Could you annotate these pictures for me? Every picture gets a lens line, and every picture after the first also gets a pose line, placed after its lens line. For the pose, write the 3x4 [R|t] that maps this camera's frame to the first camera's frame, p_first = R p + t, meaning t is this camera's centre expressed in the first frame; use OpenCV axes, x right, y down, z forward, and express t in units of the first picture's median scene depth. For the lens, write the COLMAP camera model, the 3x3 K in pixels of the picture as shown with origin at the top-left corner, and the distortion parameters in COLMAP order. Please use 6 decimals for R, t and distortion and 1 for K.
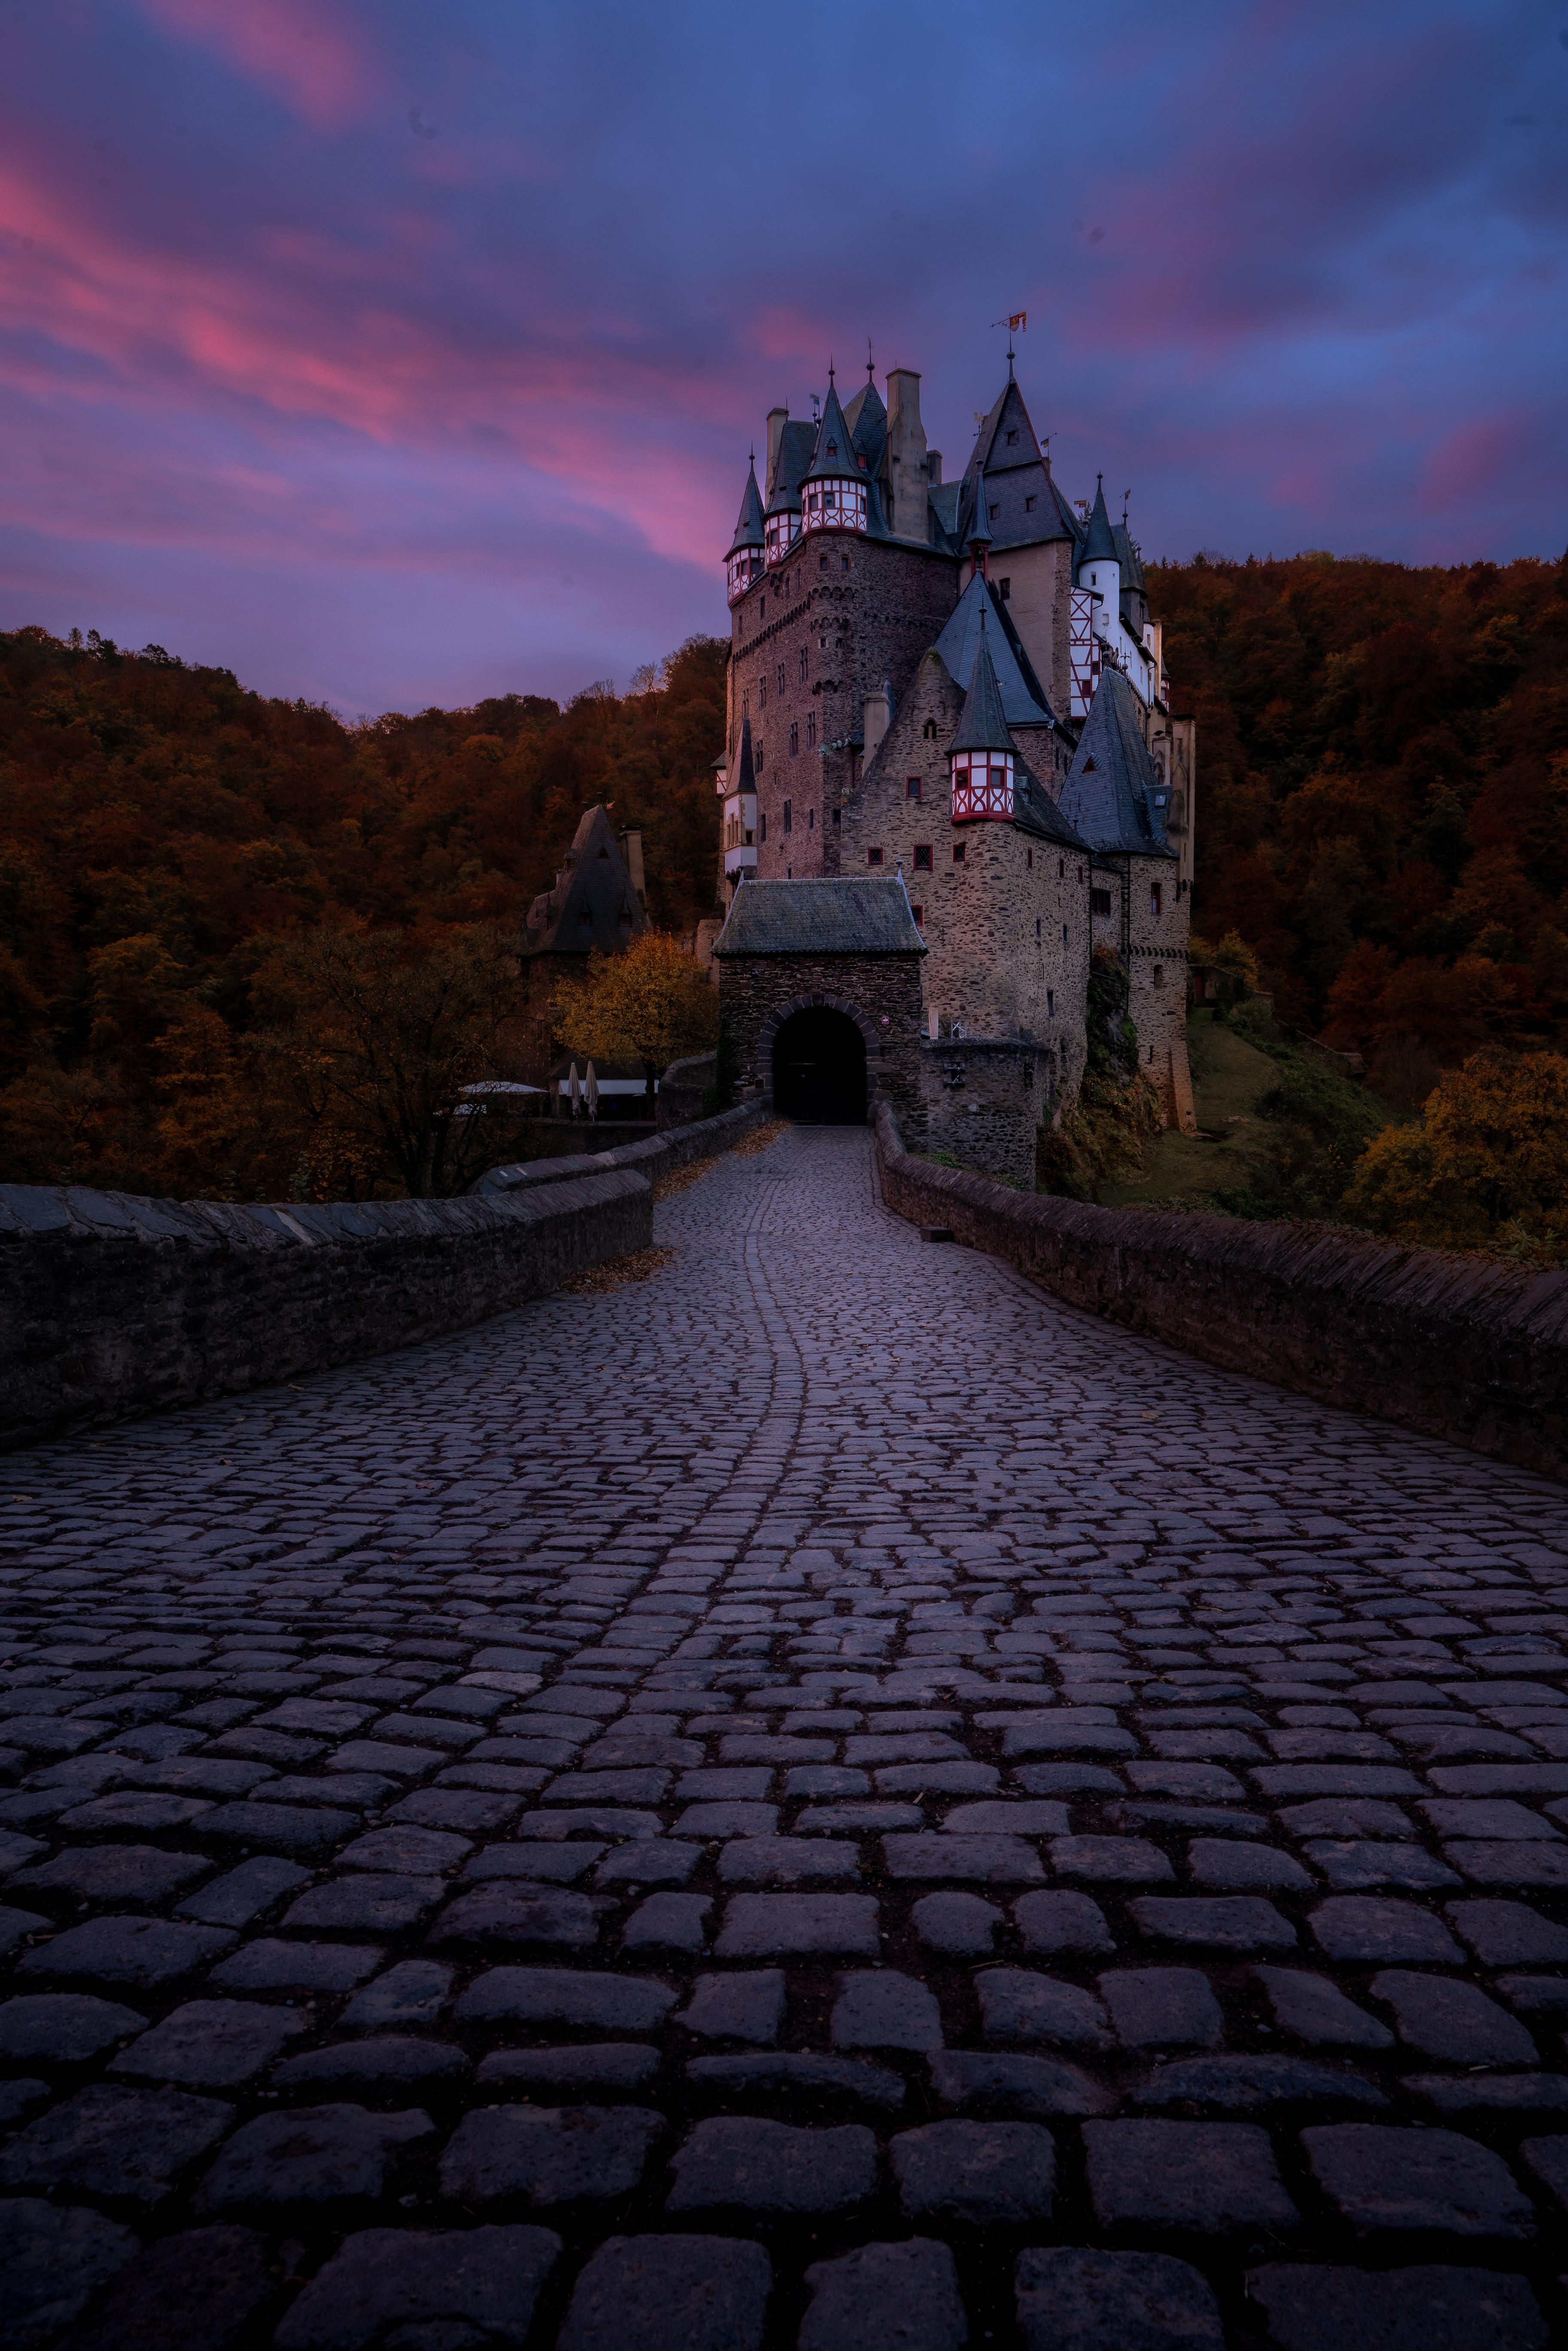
lens RADIAL K [[1703.9, 0, 794.3], [0, 1703.9, 1165.2], [0, 0, 1]] dist [0.005362, 0.003940]
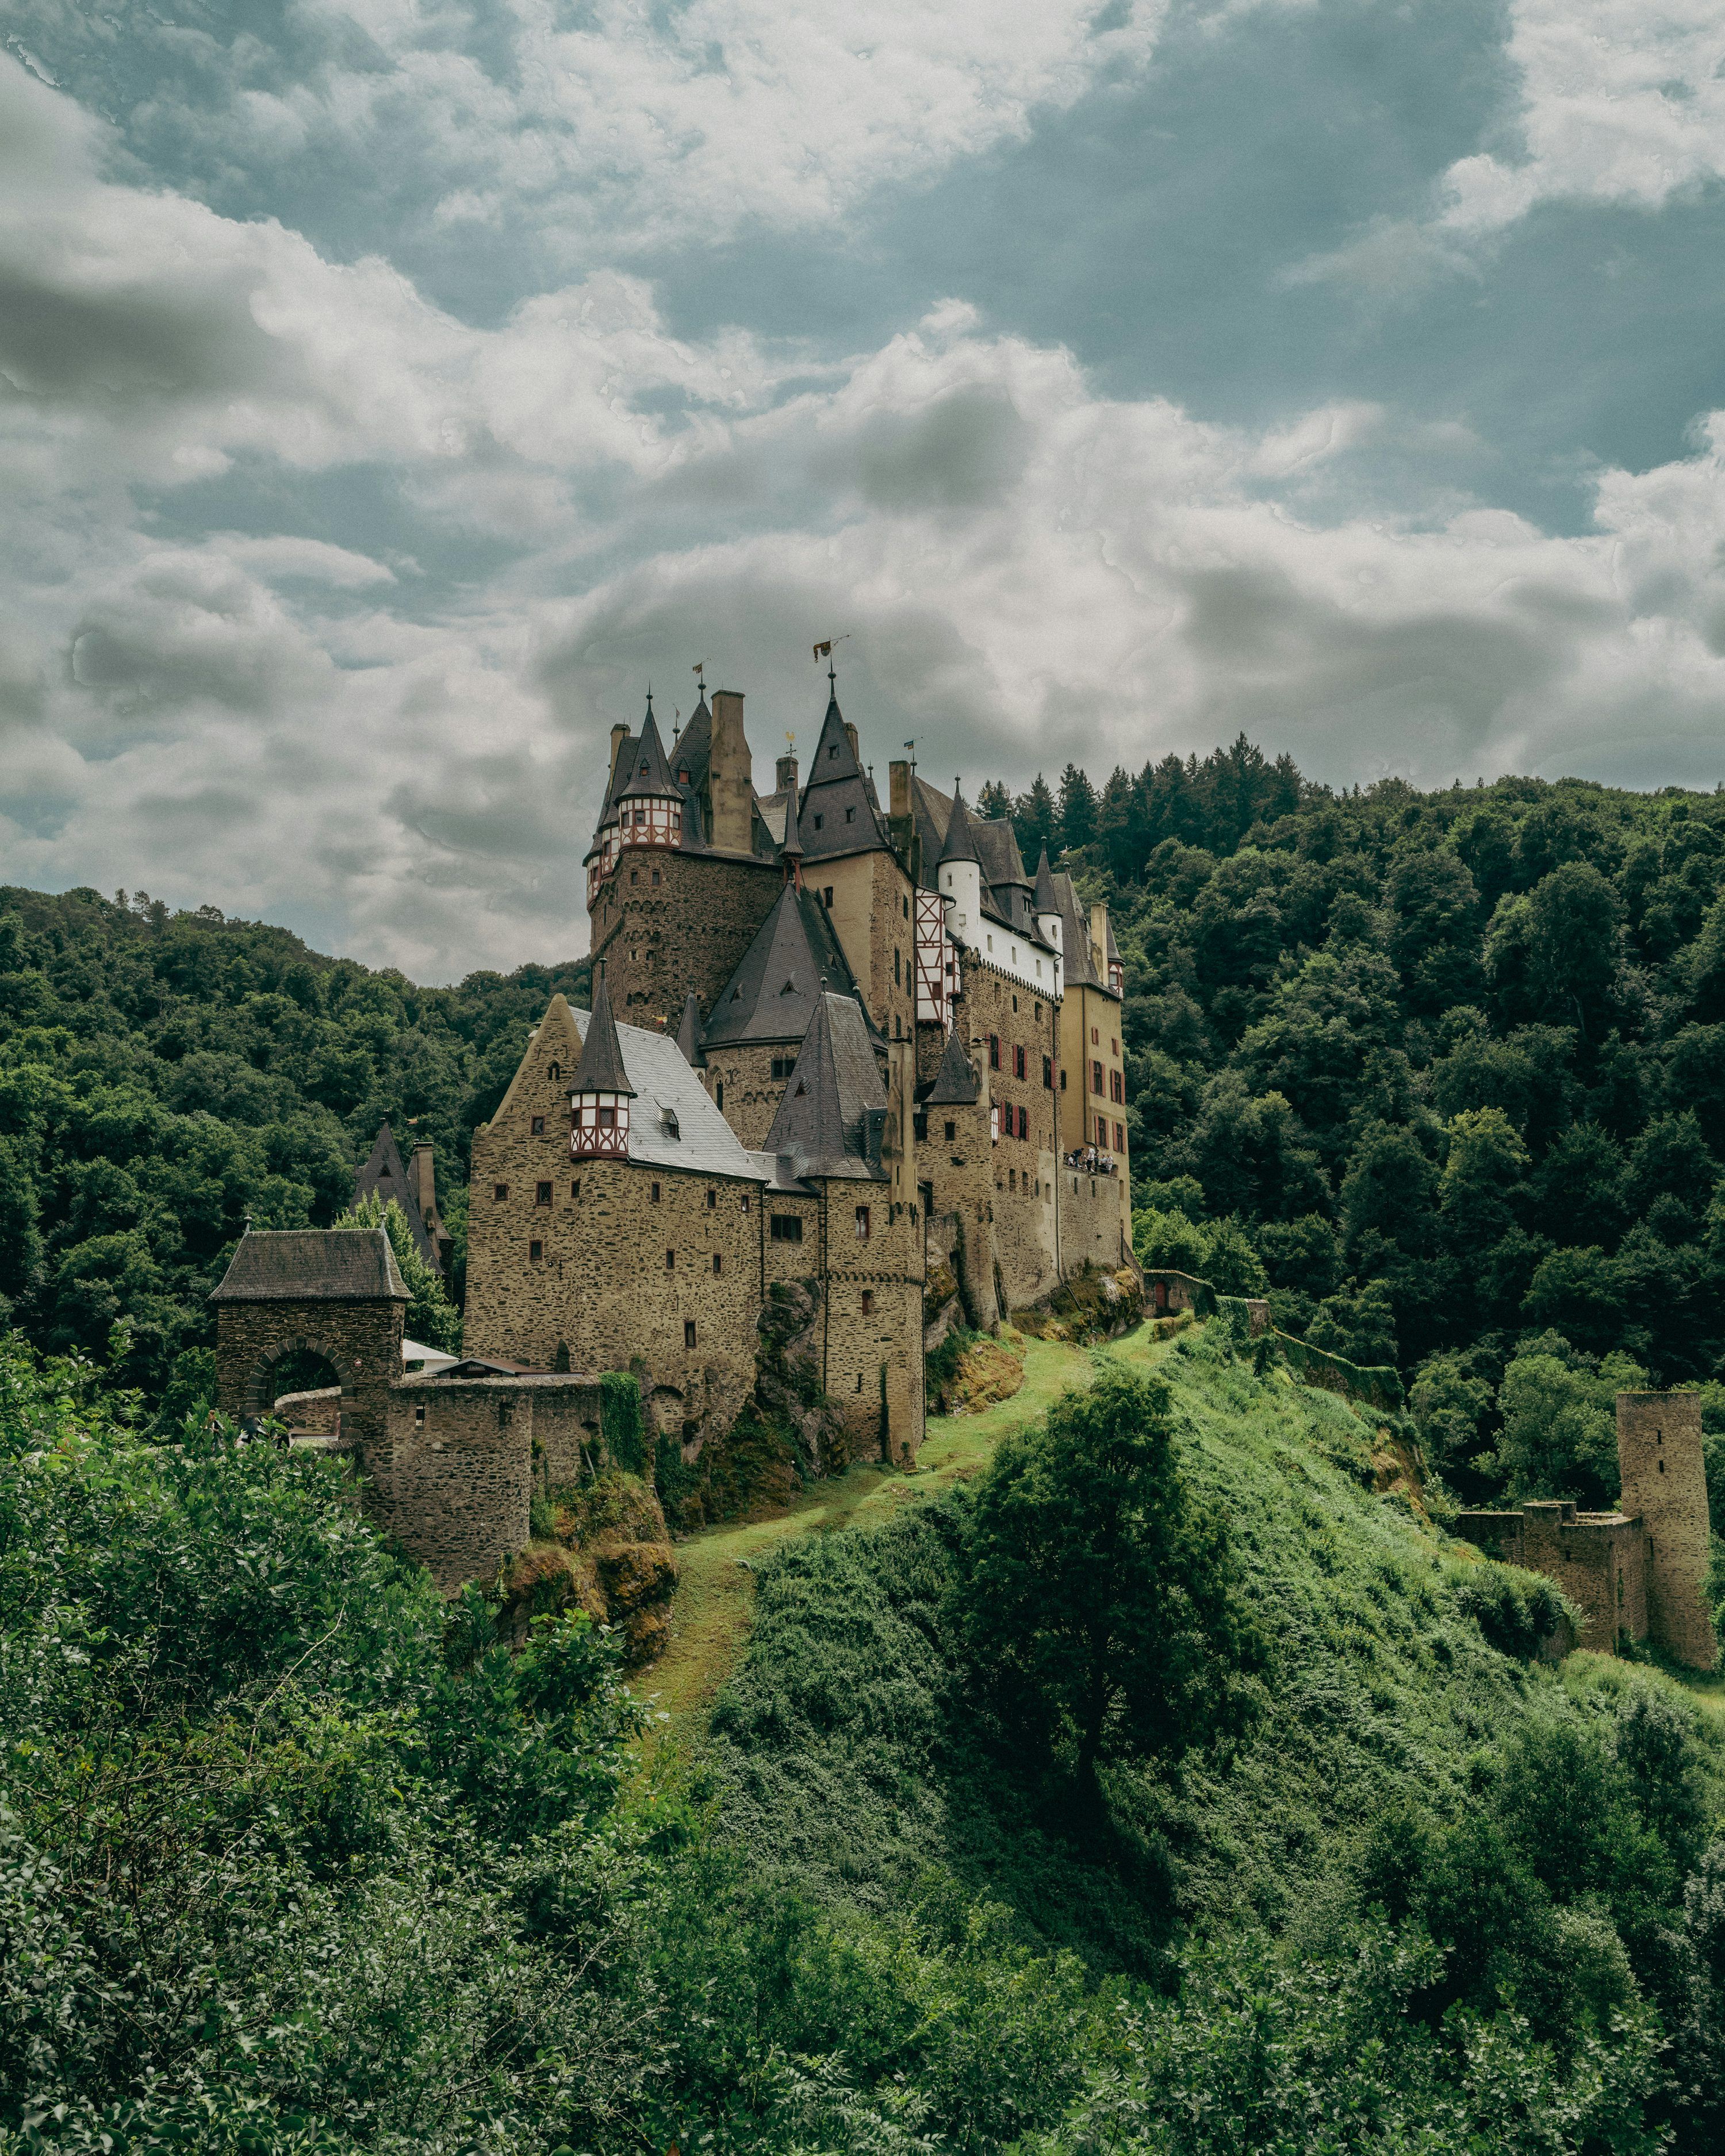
lens RADIAL K [[2080.9, 0, 897.0], [0, 2080.9, 1029.8], [0, 0, 1]] dist [0.000410, -0.001420]
pose [[0.998361, -0.013288, -0.055674, 0.299746], [0.000714, 0.975493, -0.220030, -0.000967], [0.057234, 0.219630, 0.973903, -0.190779]]
